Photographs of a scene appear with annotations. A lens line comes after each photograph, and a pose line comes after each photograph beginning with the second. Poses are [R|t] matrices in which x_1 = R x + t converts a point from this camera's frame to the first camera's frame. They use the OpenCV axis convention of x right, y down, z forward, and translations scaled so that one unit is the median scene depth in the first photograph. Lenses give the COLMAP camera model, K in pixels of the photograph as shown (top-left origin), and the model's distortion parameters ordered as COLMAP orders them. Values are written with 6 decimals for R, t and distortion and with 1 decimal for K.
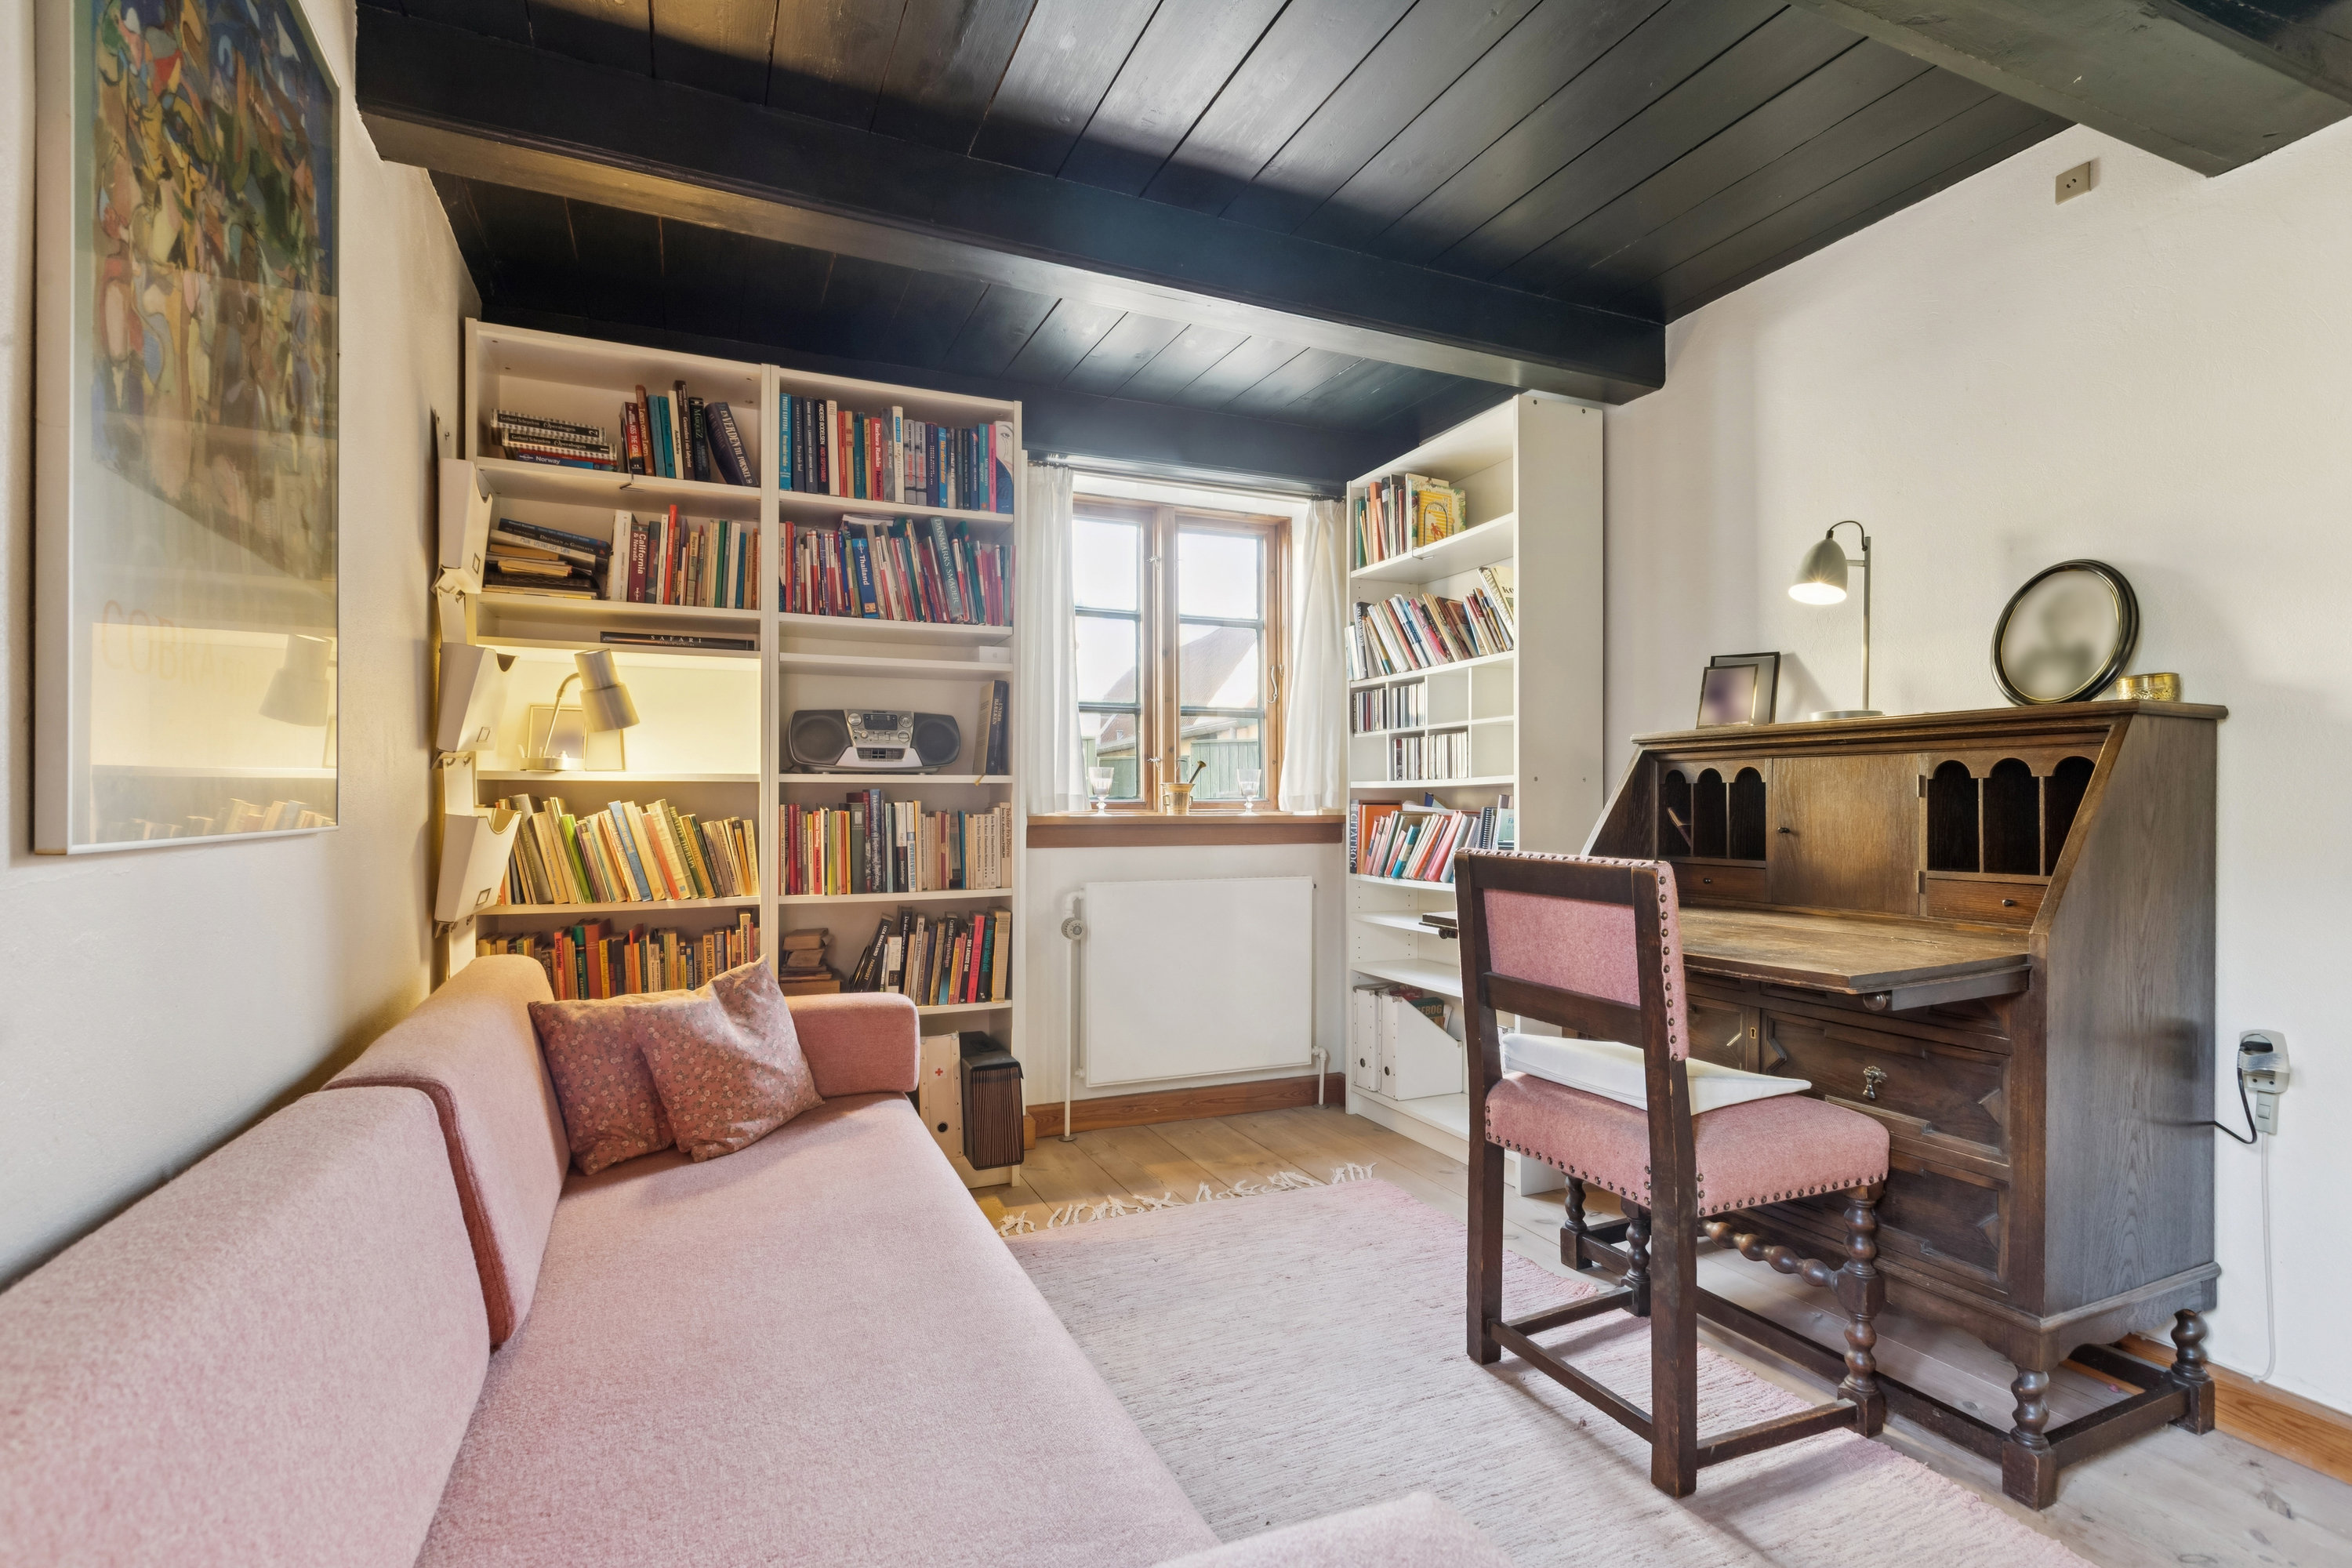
lens RADIAL K [[1072.2, 0, 1178.0], [0, 1072.2, 798.4], [0, 0, 1]] dist [0.003766, 0.000334]
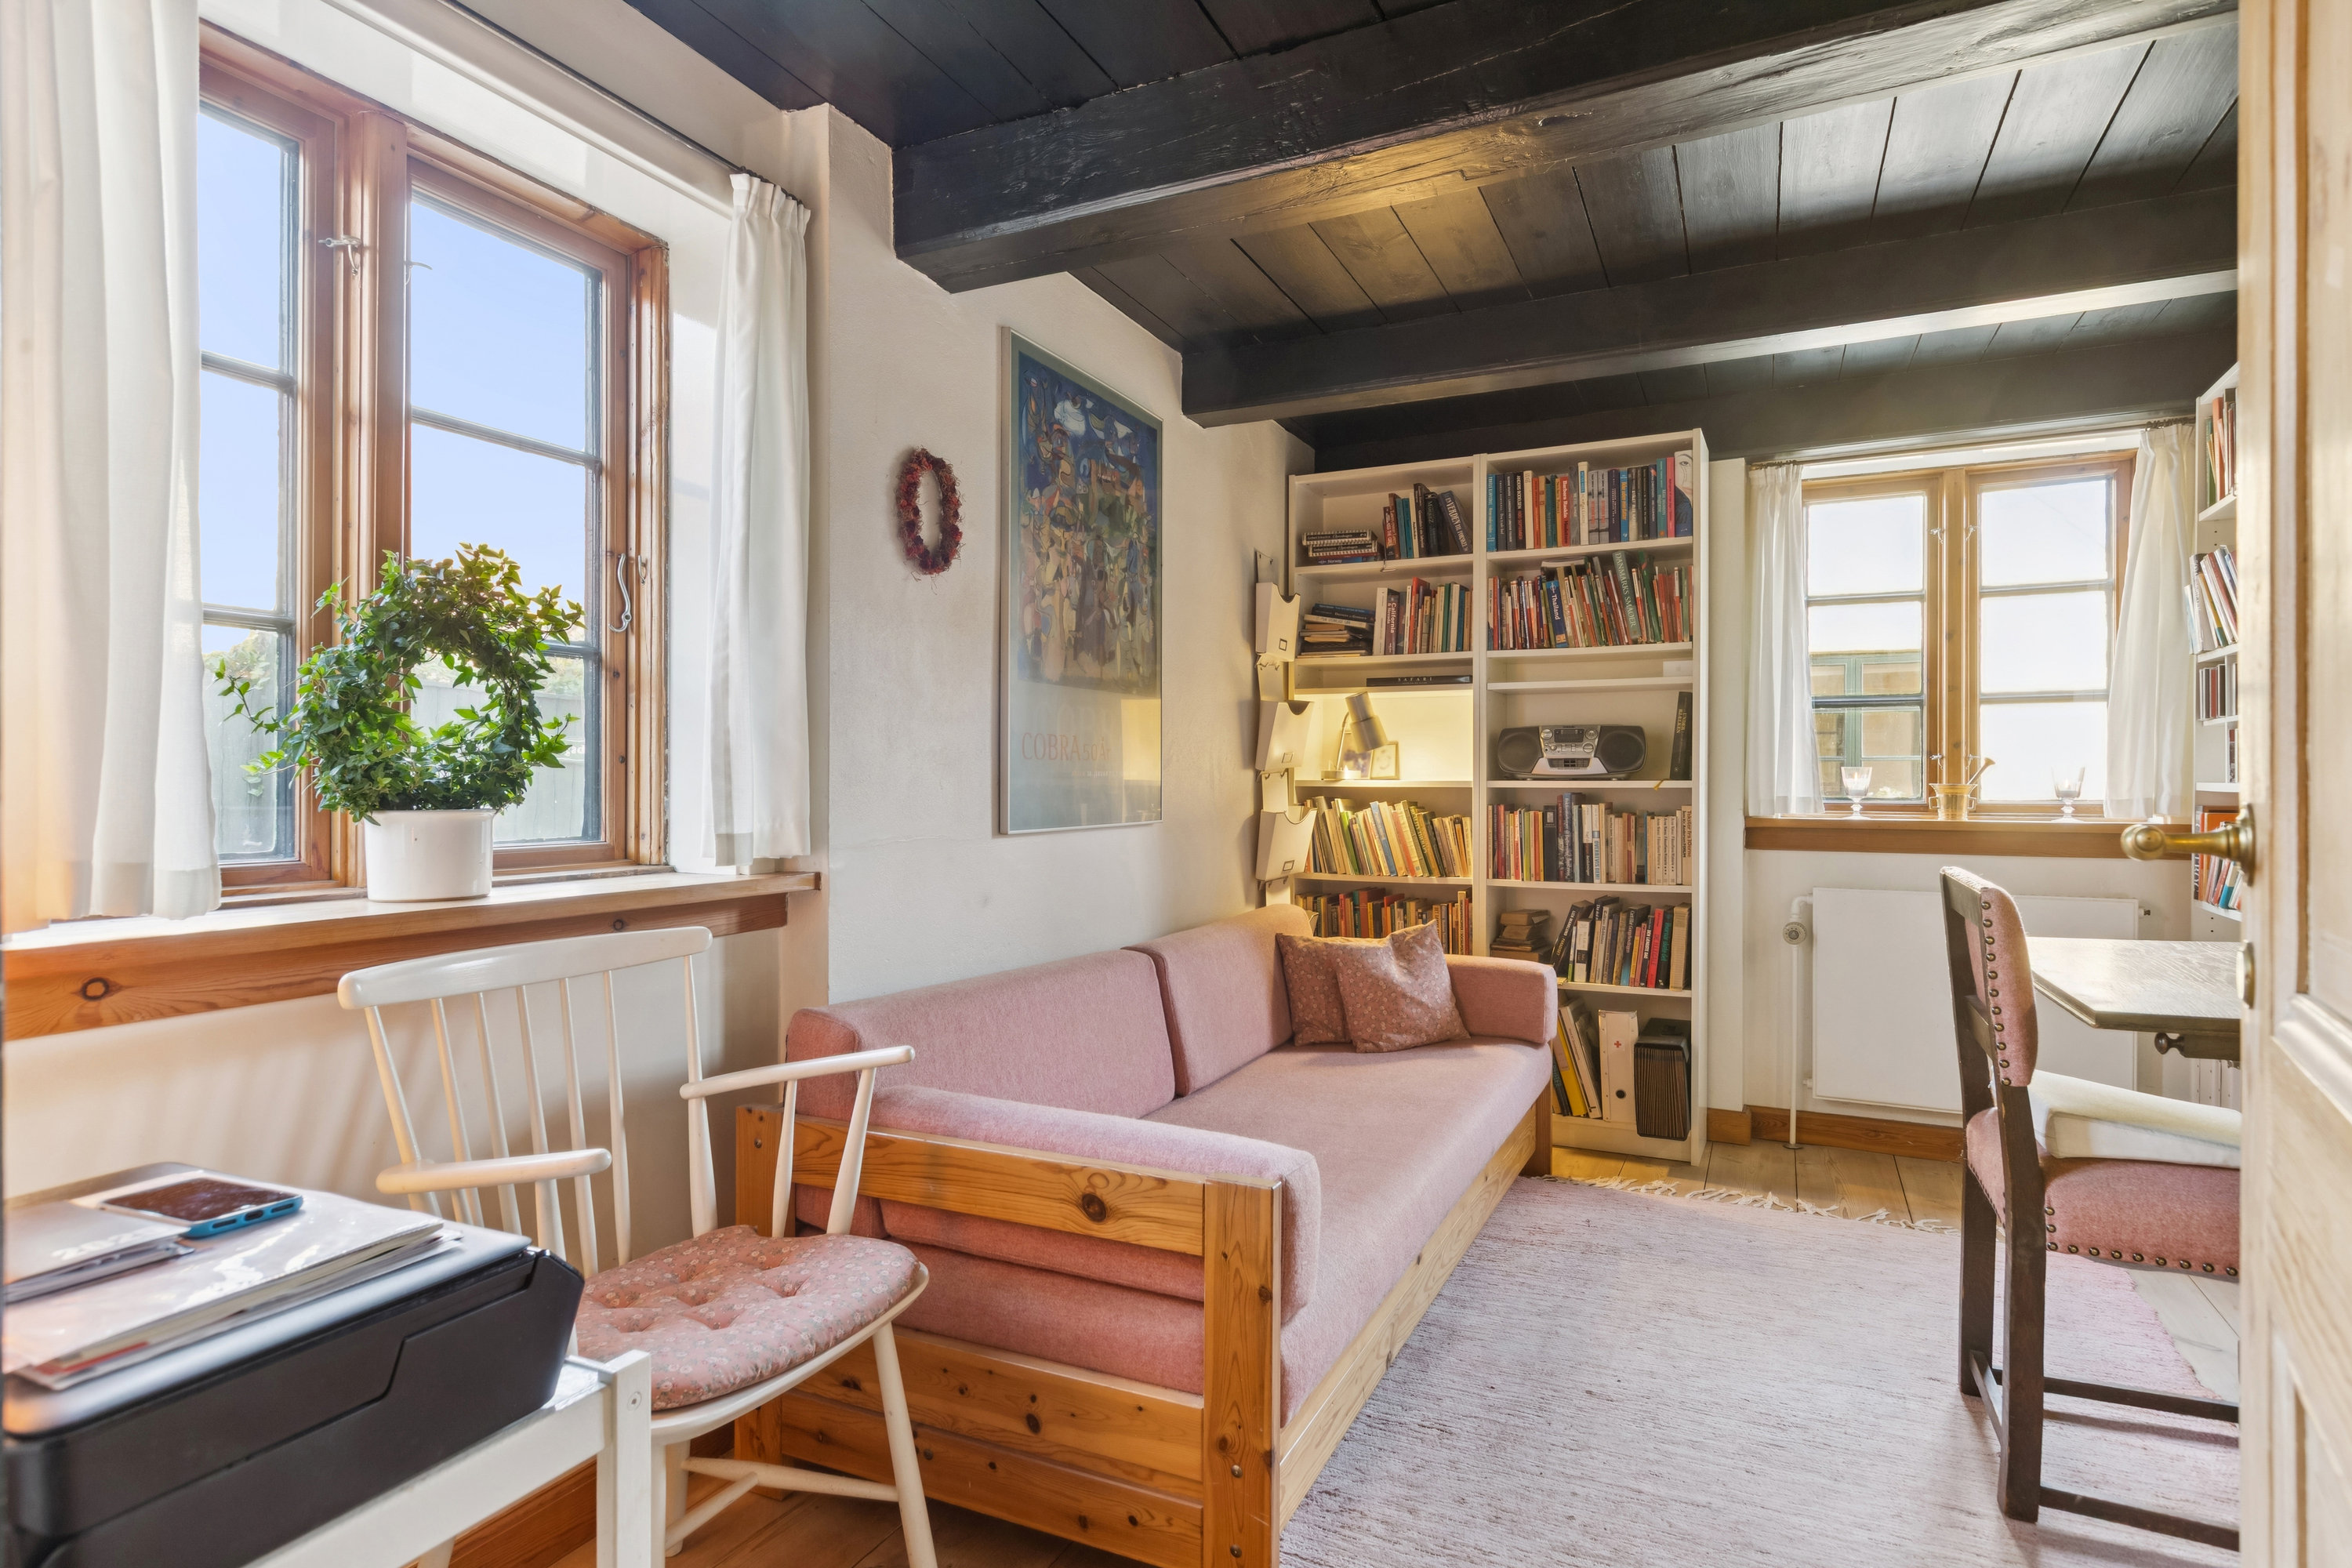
lens RADIAL K [[1245.3, 0, 1172.6], [0, 1245.3, 783.4], [0, 0, 1]] dist [0.001089, 0.000516]
pose [[0.641400, 0.003139, -0.767200, 0.492606], [0.002151, 0.999980, 0.005890, -0.028726], [0.767203, -0.005428, 0.641381, -0.202486]]
